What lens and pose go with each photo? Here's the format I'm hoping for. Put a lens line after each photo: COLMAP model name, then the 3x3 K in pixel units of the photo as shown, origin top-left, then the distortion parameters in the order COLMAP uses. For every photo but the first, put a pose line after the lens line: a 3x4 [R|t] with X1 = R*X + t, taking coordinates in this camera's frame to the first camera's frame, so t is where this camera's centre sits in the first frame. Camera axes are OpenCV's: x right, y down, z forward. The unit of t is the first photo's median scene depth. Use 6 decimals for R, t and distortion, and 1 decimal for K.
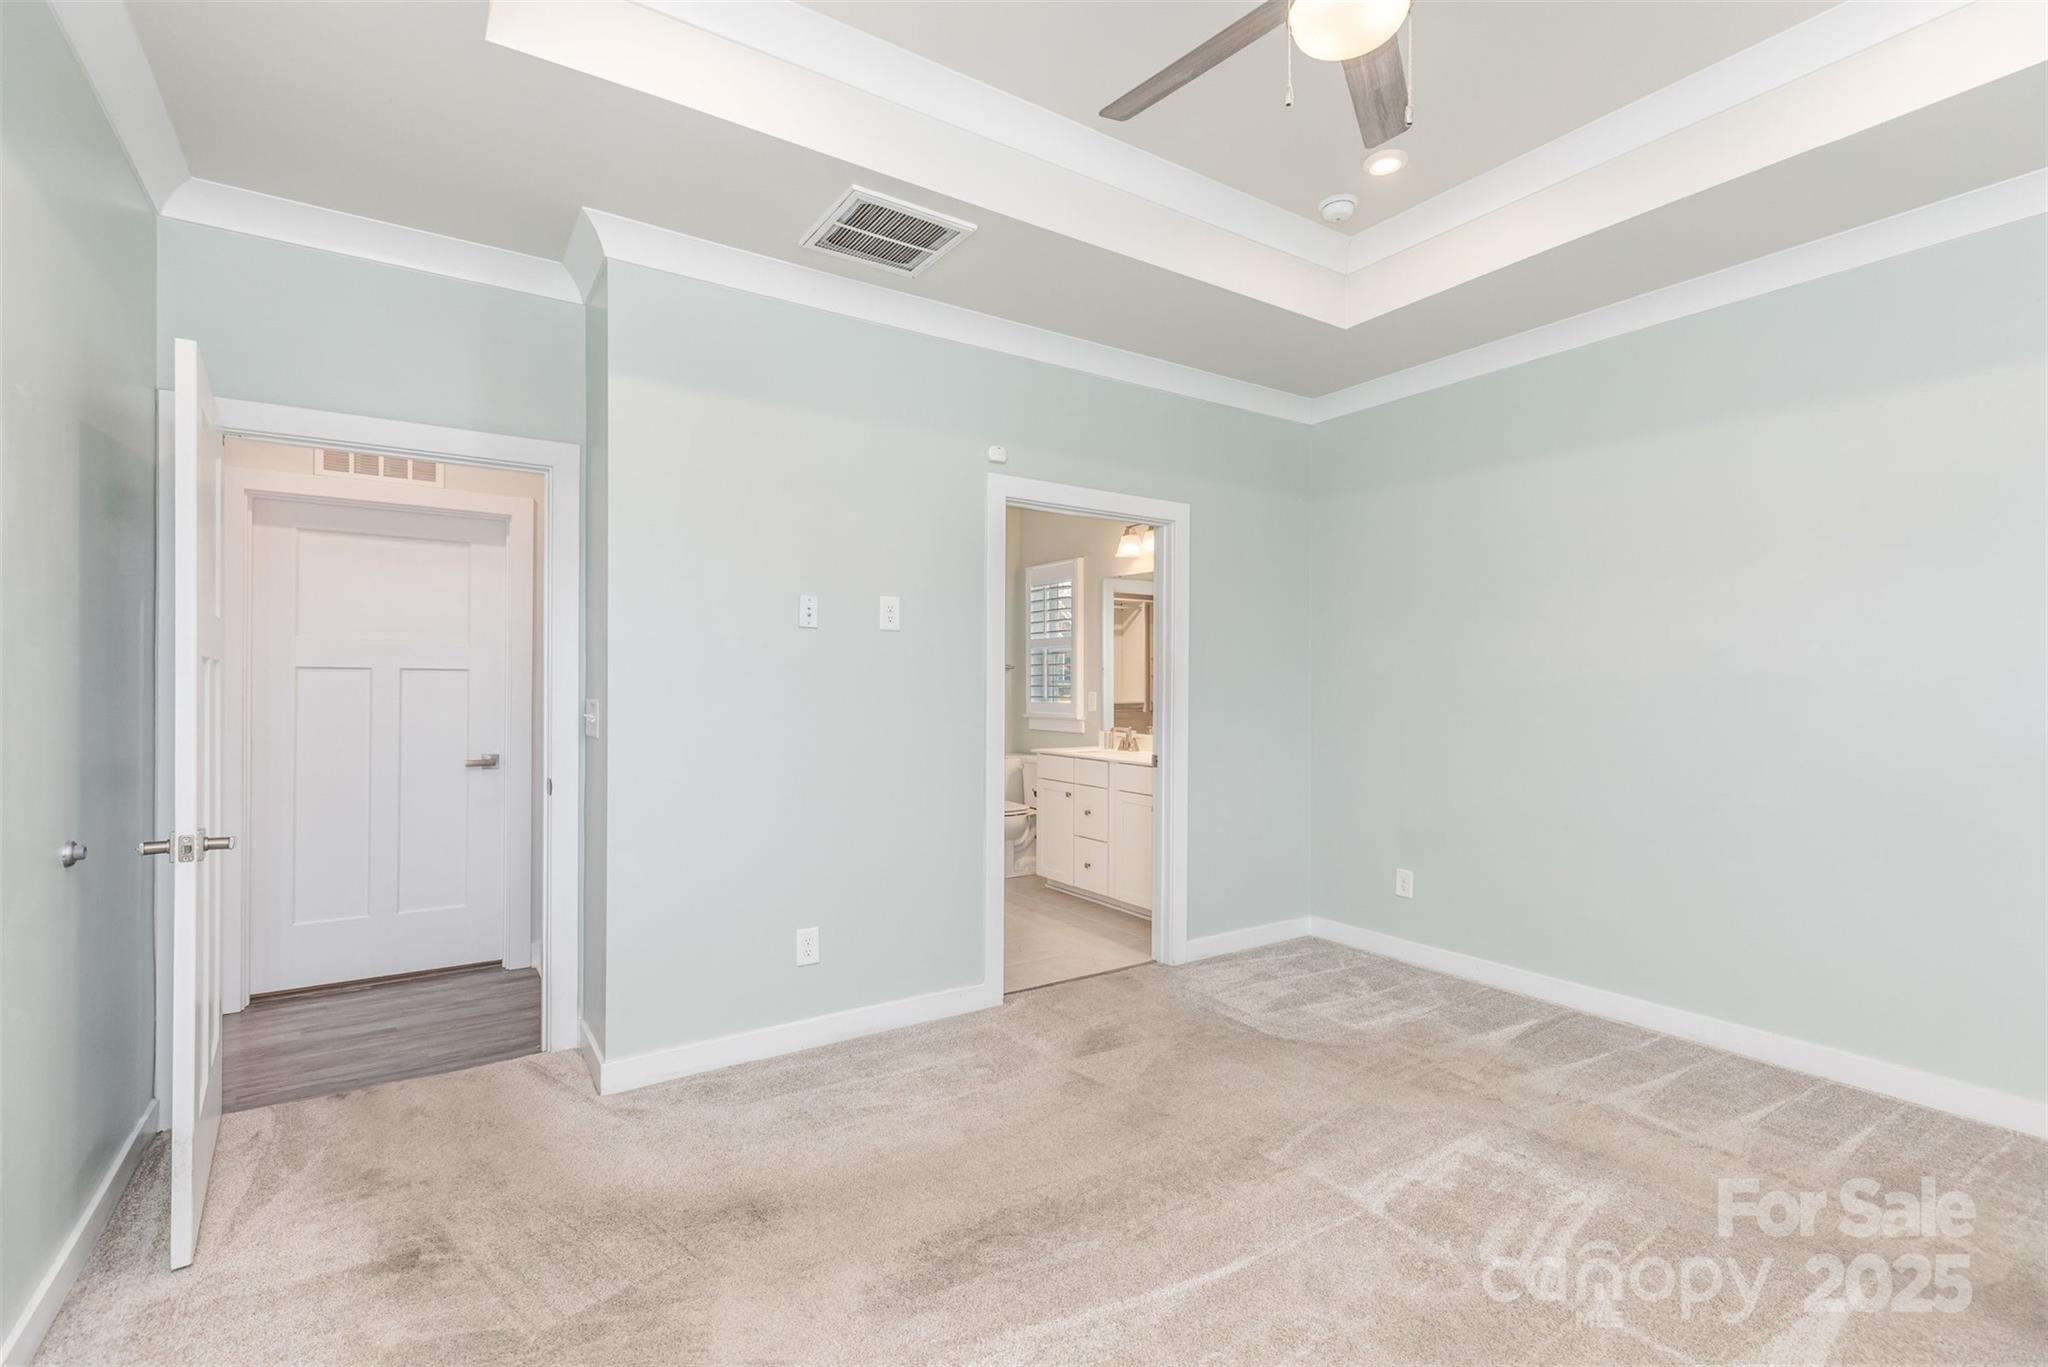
lens RADIAL K [[935.1, 0, 1010.6], [0, 935.1, 689.1], [0, 0, 1]] dist [0.005983, 0.001377]
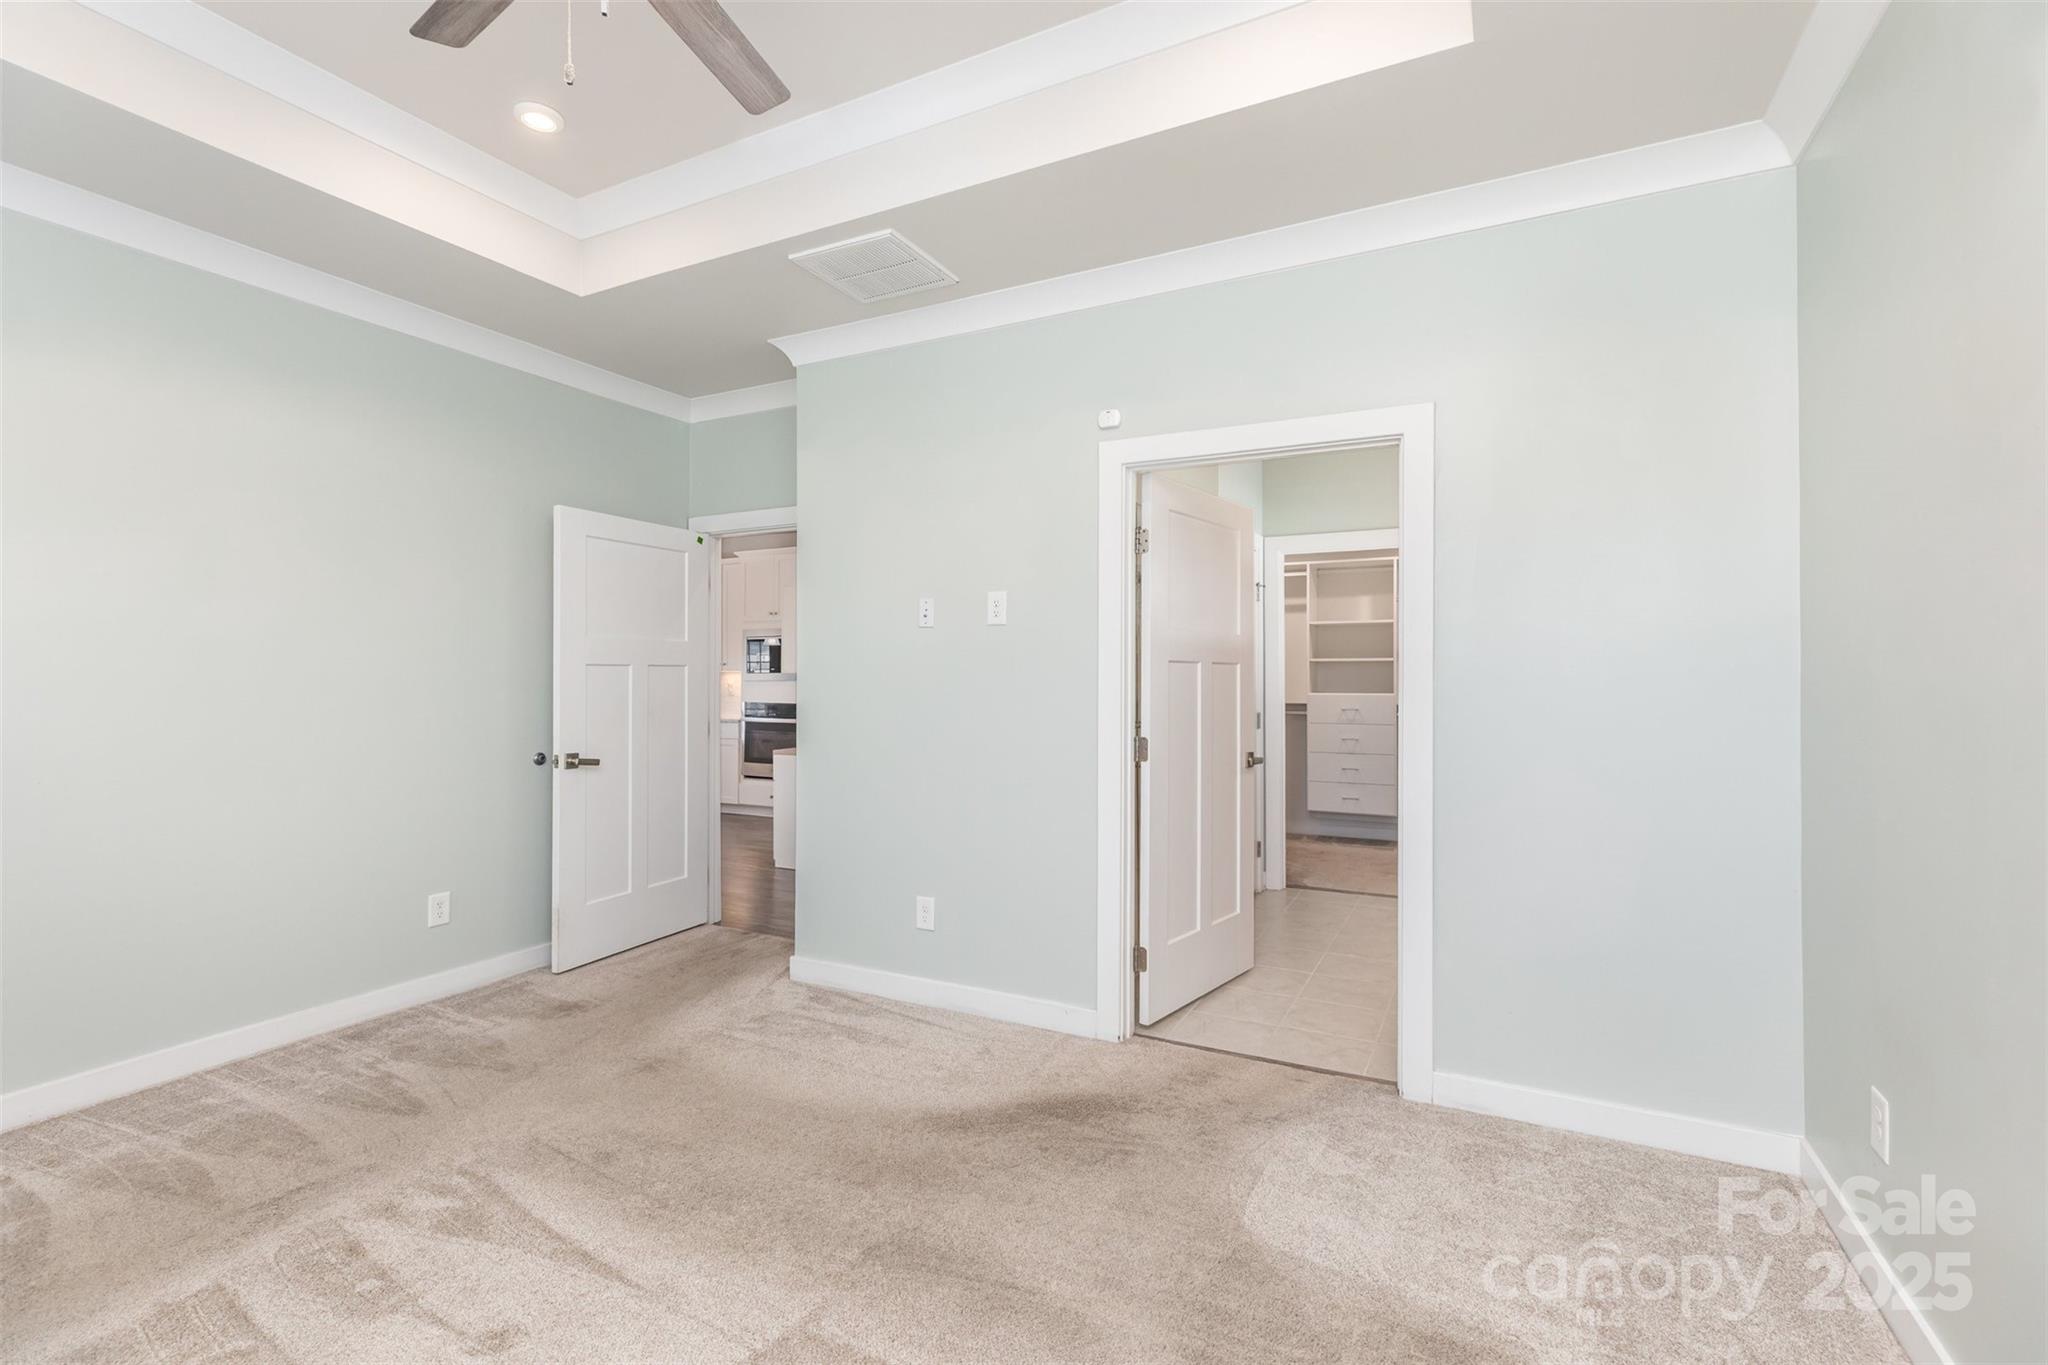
lens RADIAL K [[935.1, 0, 1003.0], [0, 935.1, 673.0], [0, 0, 1]] dist [0.005983, 0.001377]
pose [[0.476288, -0.003263, -0.879283, 0.846268], [-0.003135, 0.999980, -0.005408, -0.005434], [0.879284, 0.005332, 0.476268, 0.574476]]
